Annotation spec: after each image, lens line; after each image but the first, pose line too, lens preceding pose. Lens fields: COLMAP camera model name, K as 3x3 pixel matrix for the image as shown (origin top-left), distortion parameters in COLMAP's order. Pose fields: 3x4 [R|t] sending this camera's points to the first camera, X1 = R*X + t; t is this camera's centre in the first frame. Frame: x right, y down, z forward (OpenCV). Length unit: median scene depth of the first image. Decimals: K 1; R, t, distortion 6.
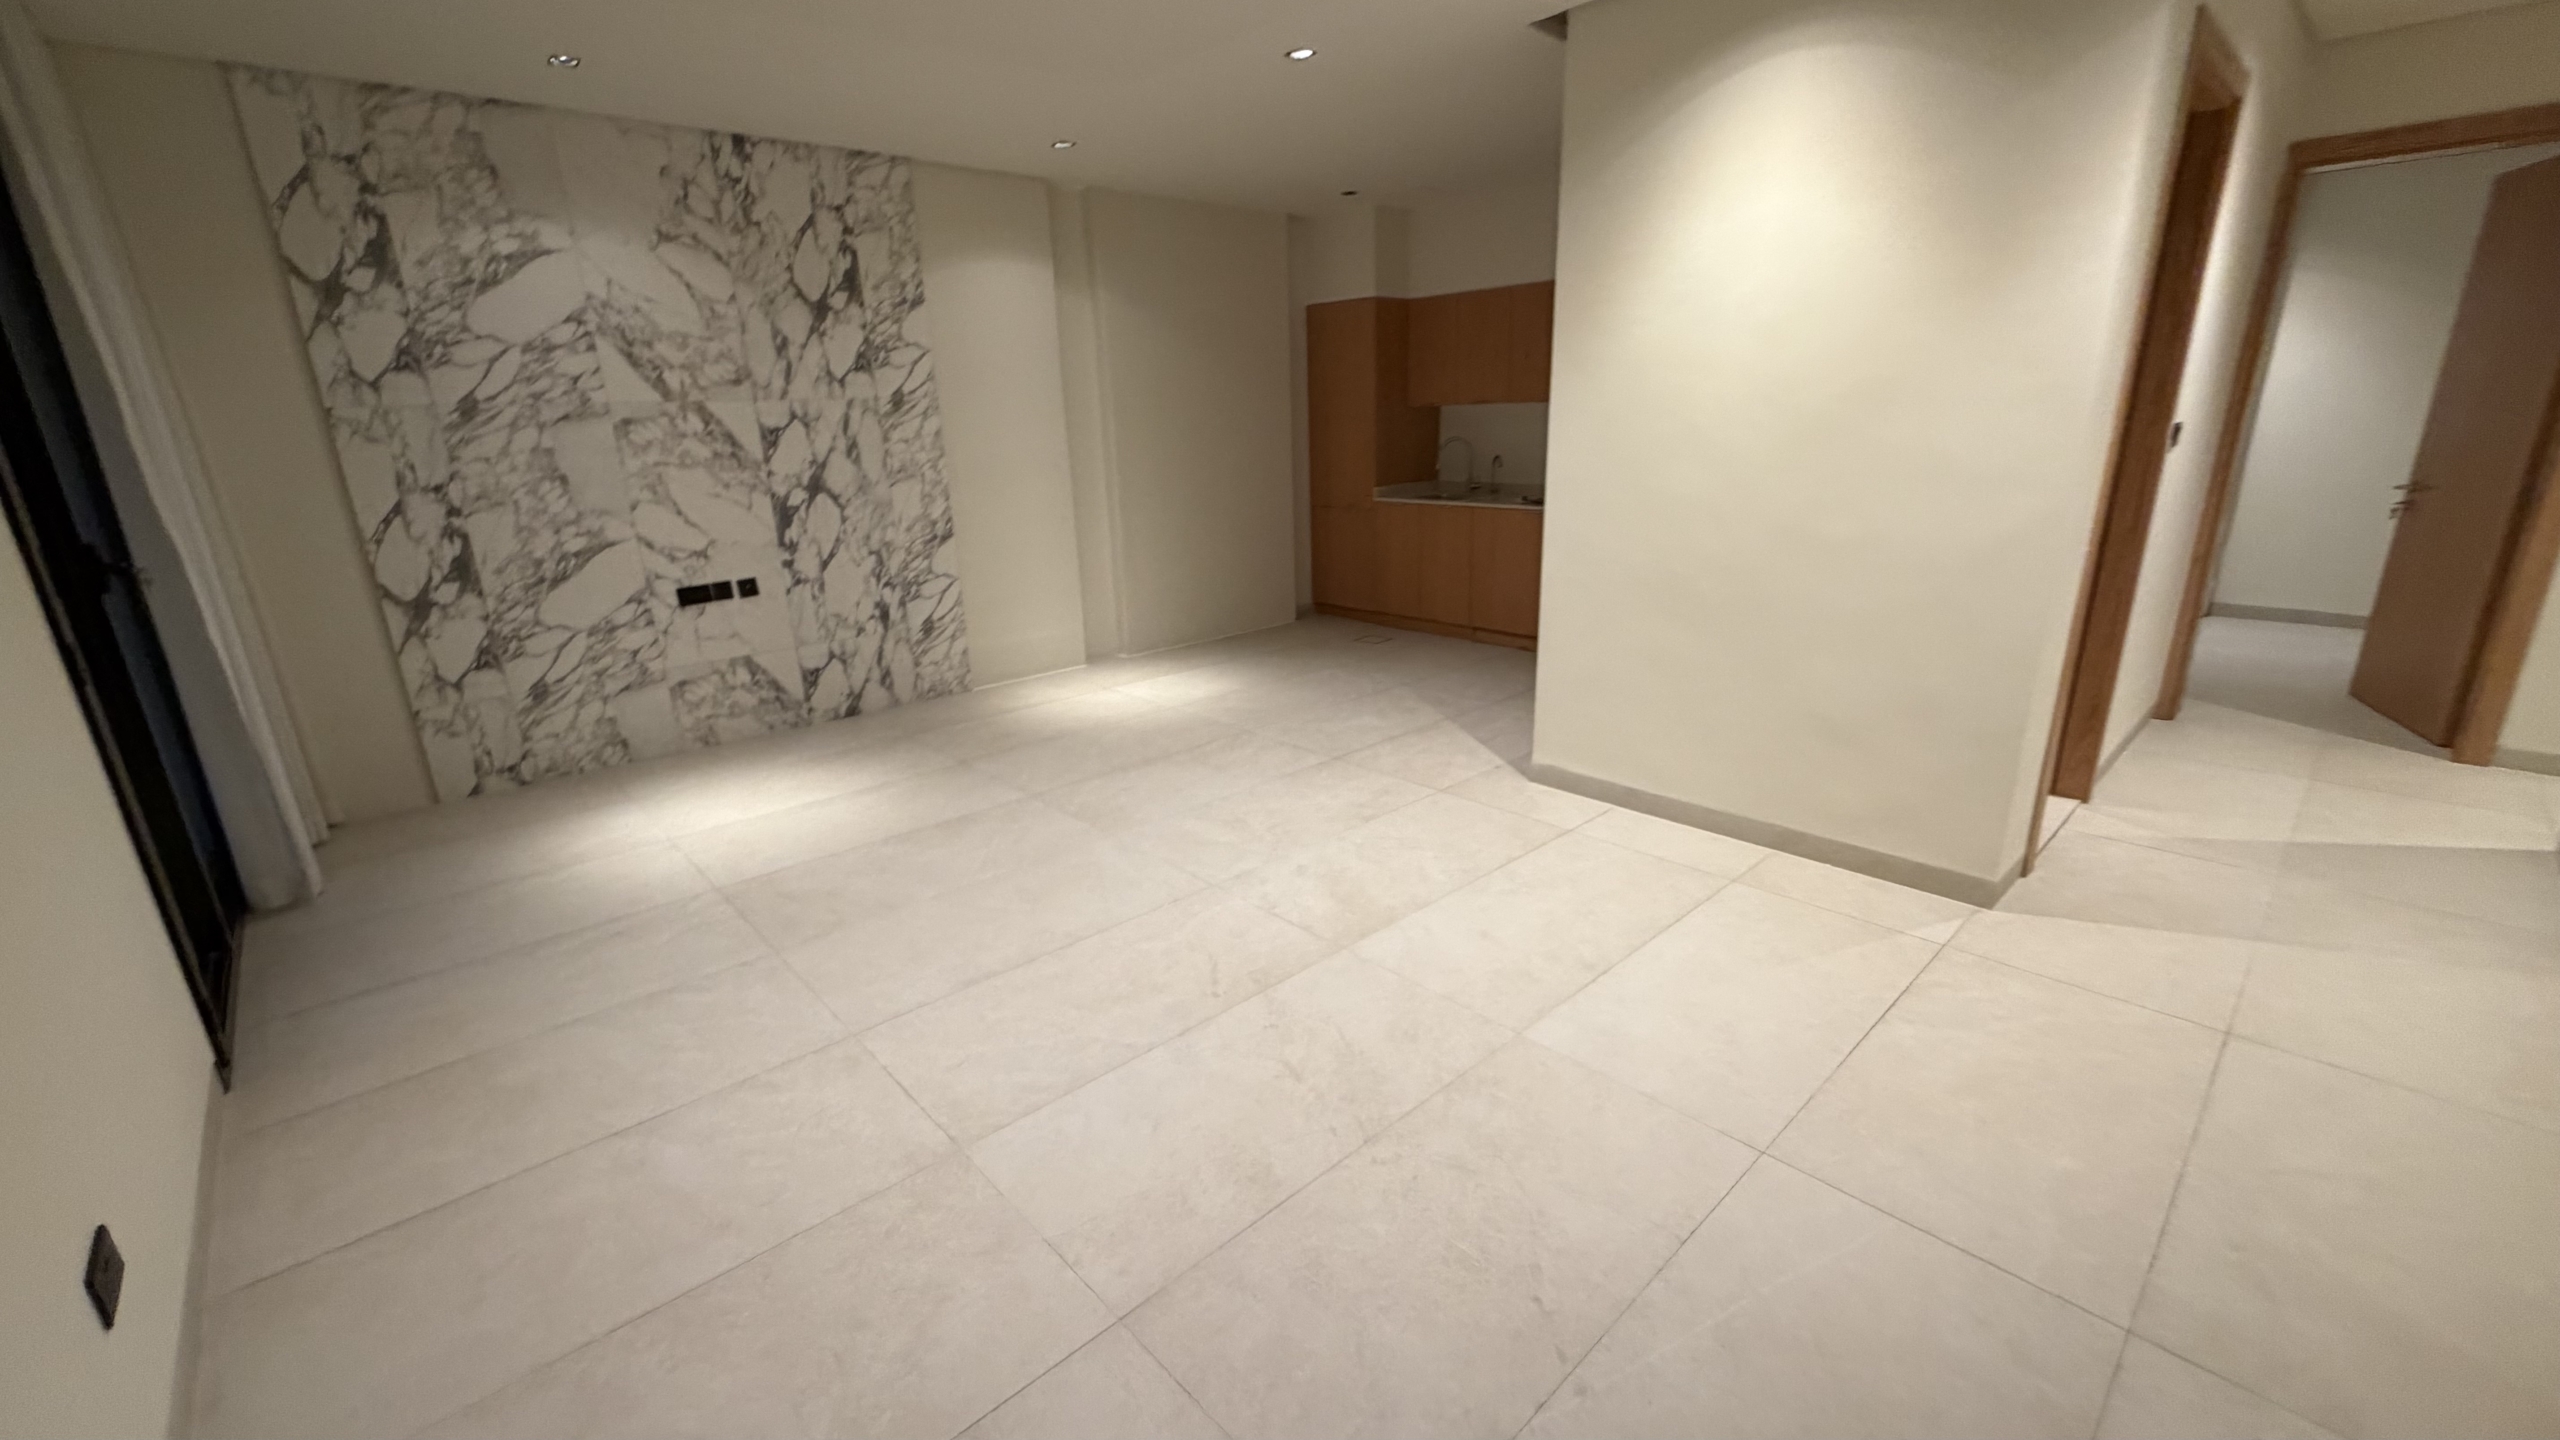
lens RADIAL K [[1022.4, 0, 1282.6], [0, 1022.4, 722.3], [0, 0, 1]] dist [0.002114, 0.000064]
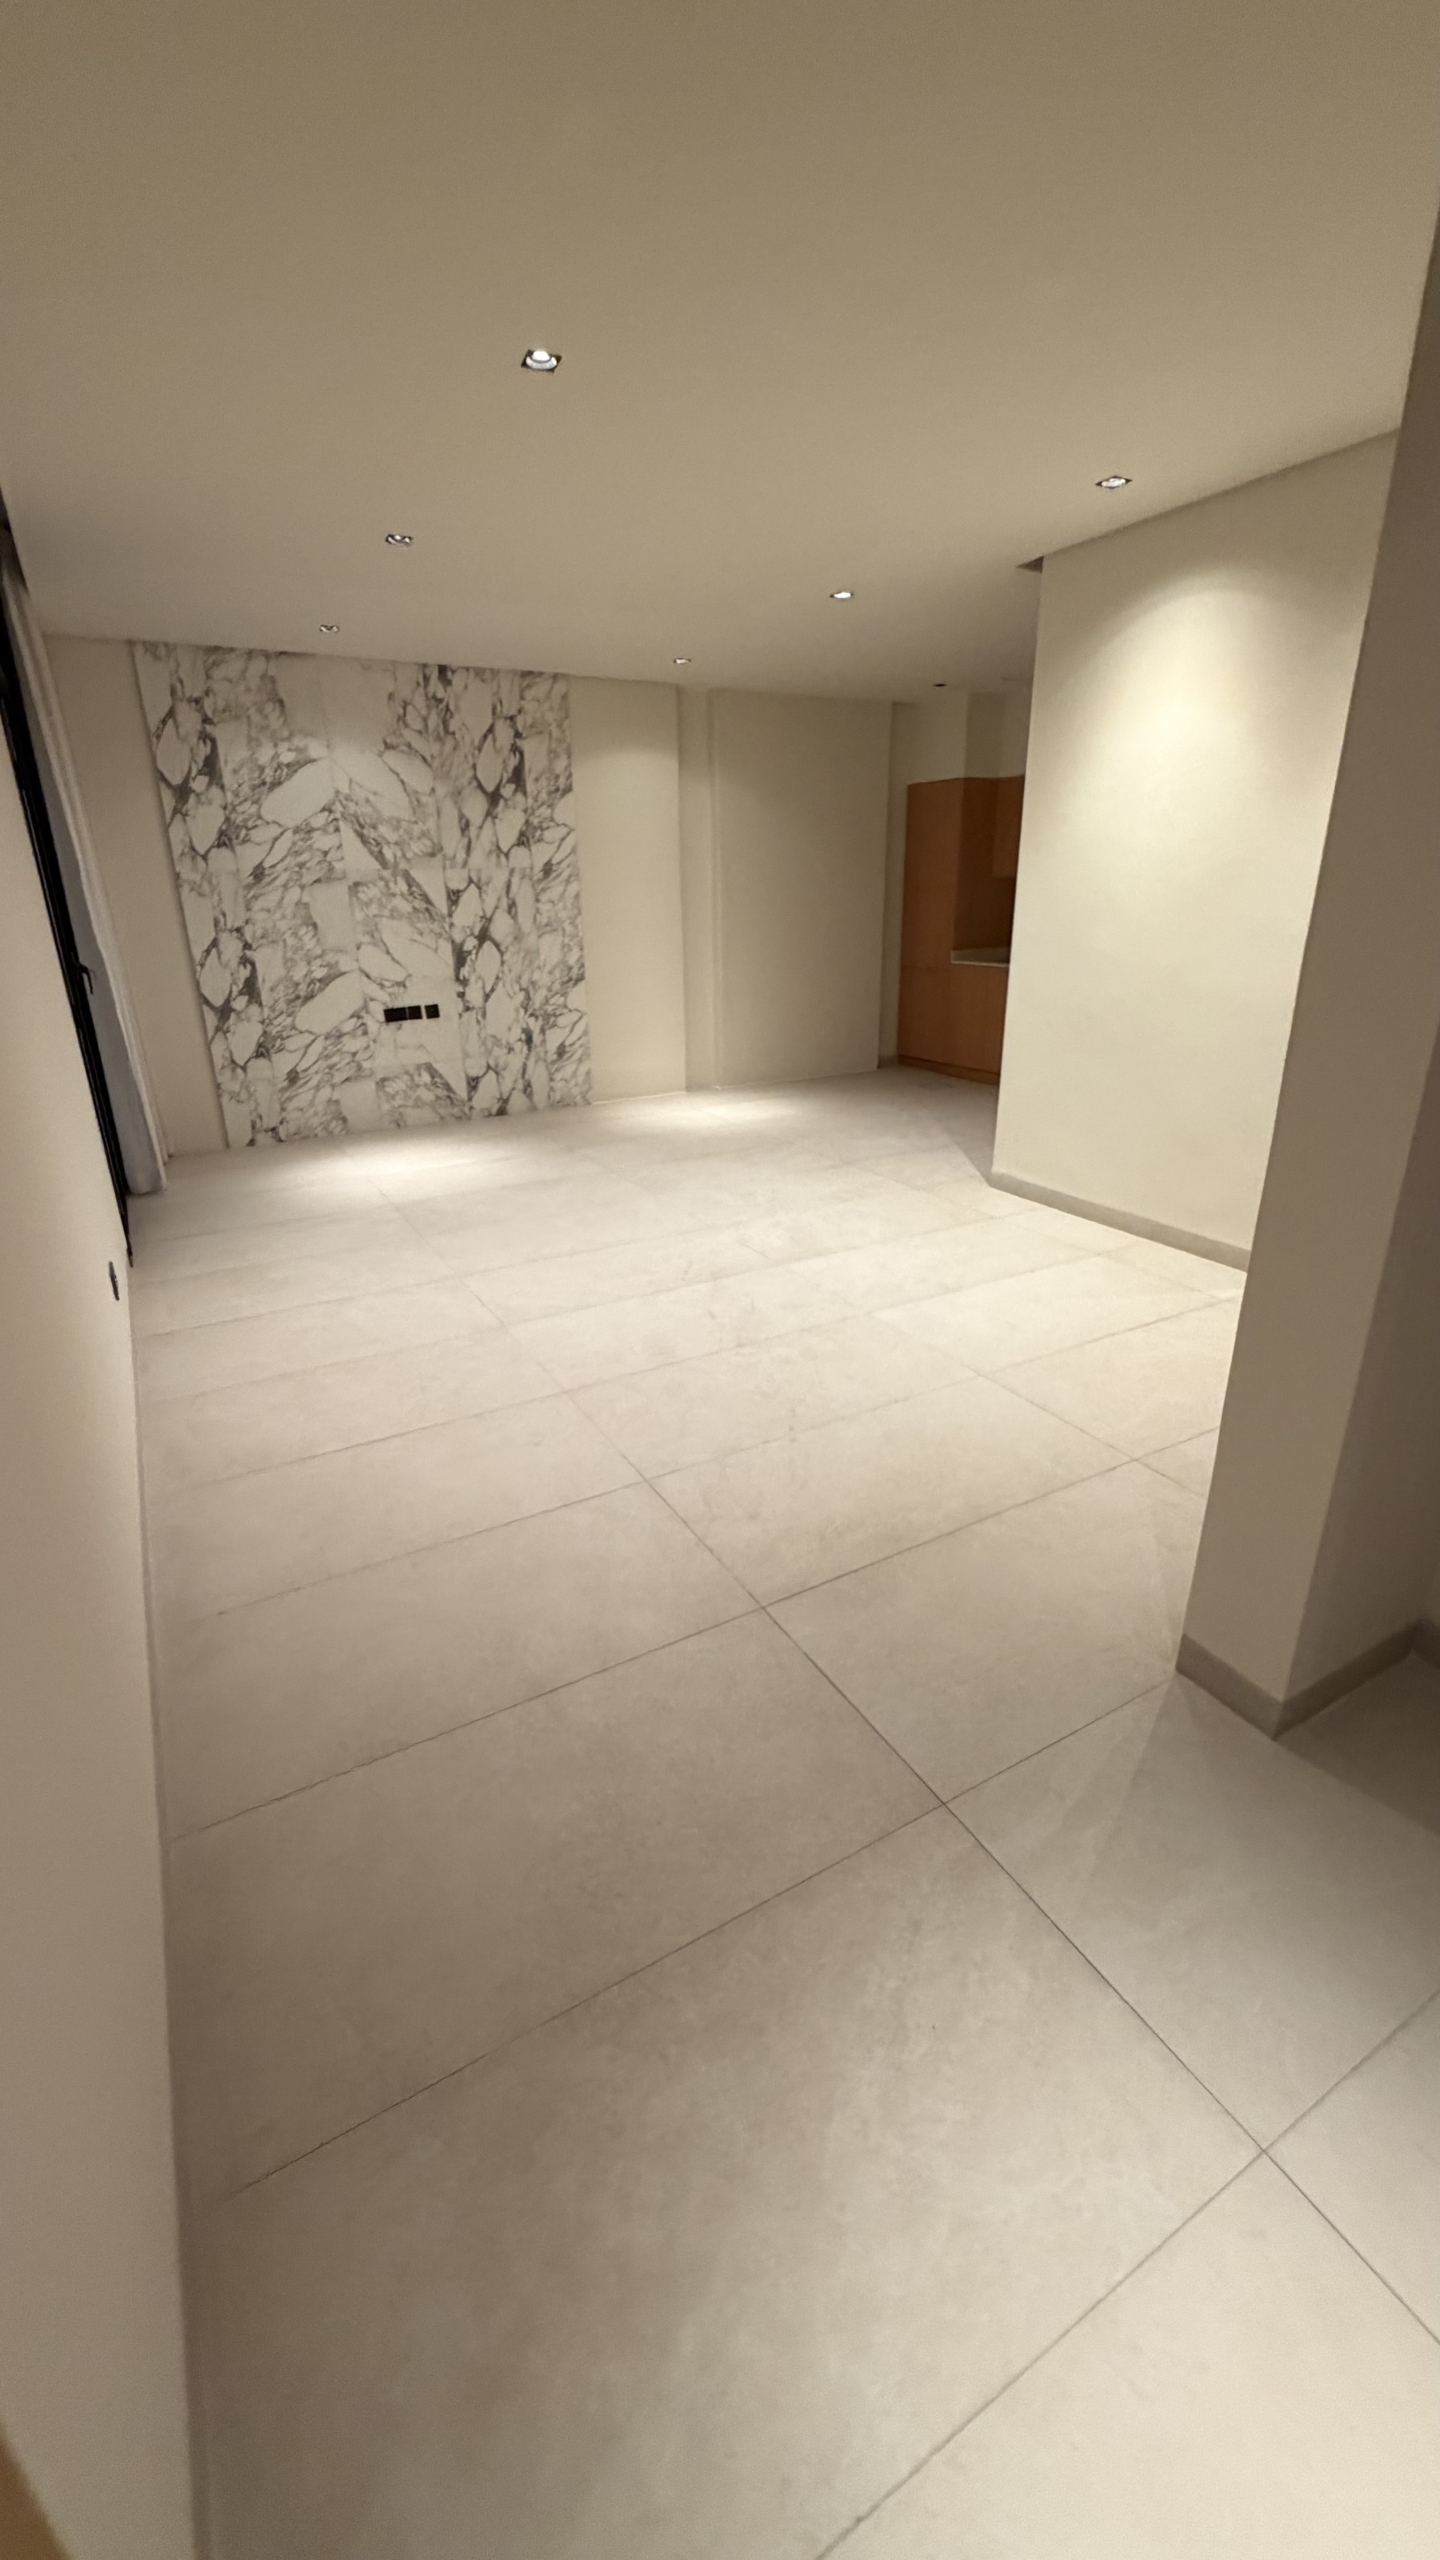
lens RADIAL K [[1022.4, 0, 720.5], [0, 1022.4, 1264.9], [0, 0, 1]] dist [0.002114, 0.000064]
pose [[0.971753, 0.091848, -0.217396, 0.180491], [-0.077333, 0.994227, 0.074377, 0.075341], [0.222972, -0.055464, 0.973246, -0.259054]]
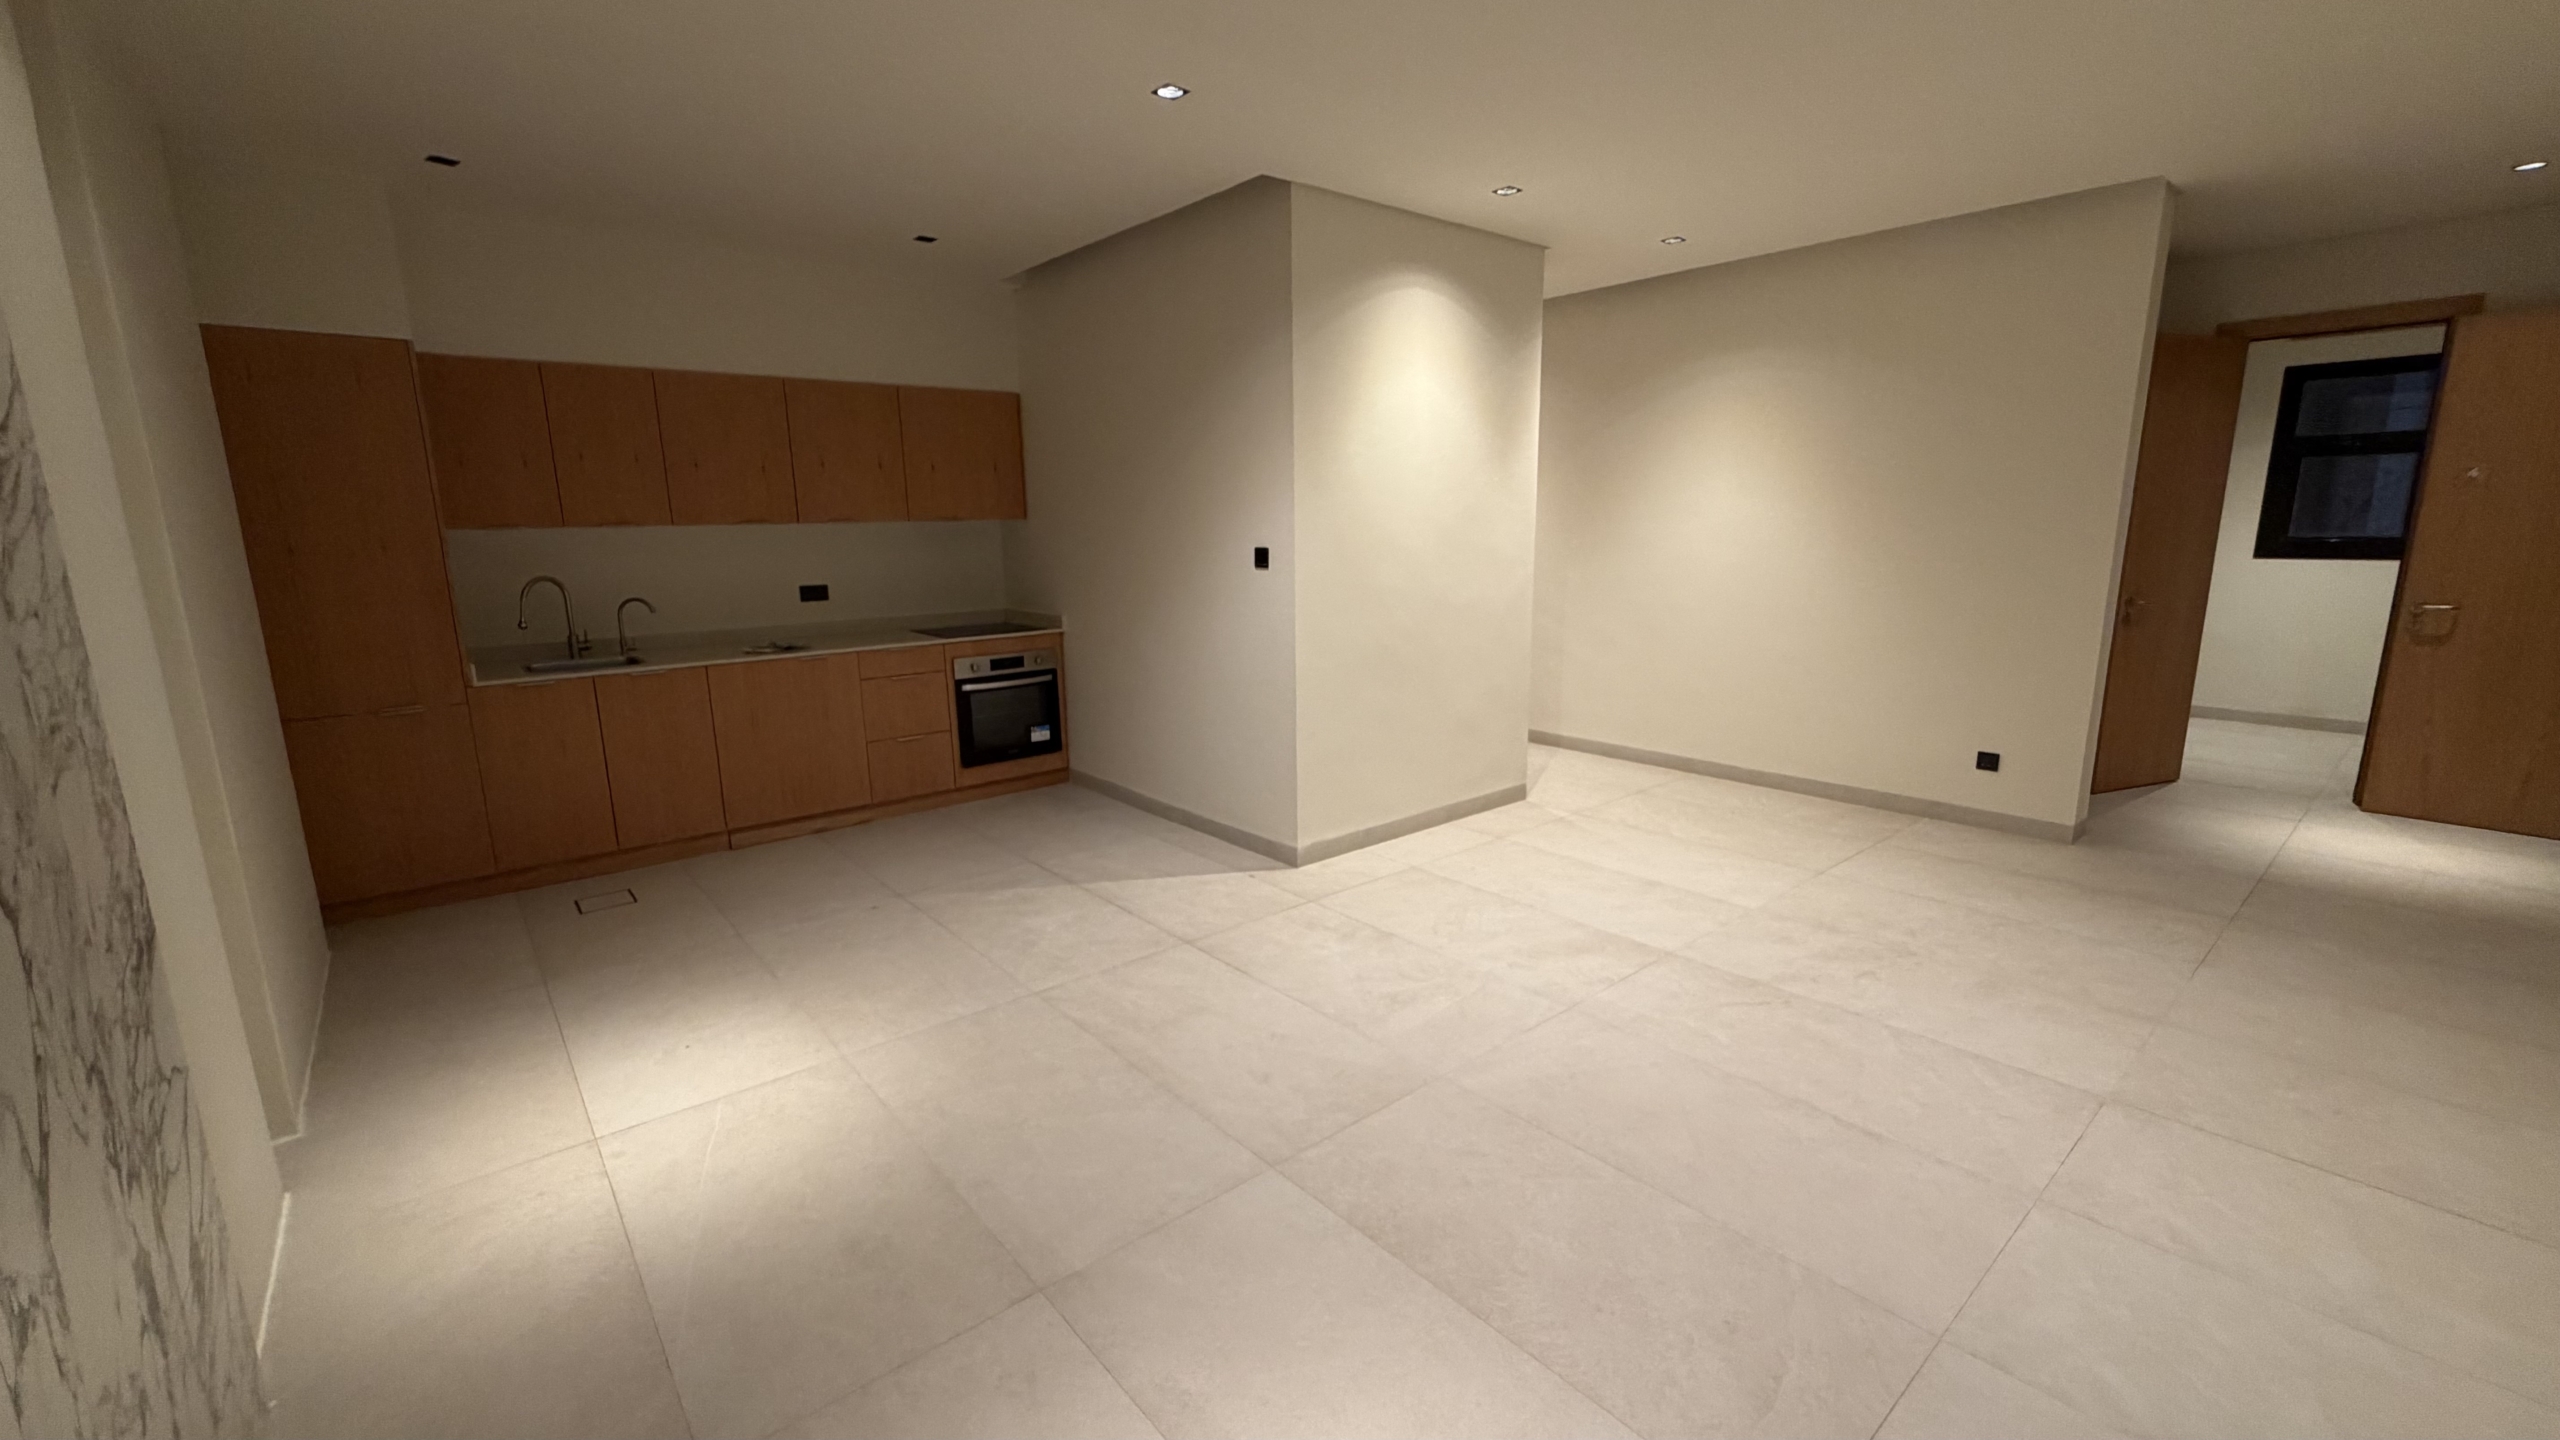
lens RADIAL K [[1022.4, 0, 1282.6], [0, 1022.4, 722.3], [0, 0, 1]] dist [0.002114, 0.000064]
pose [[0.047914, -0.167274, 0.984746, -0.669113], [0.305796, 0.940997, 0.144963, -0.209437], [-0.950891, 0.294185, 0.096239, 0.766582]]
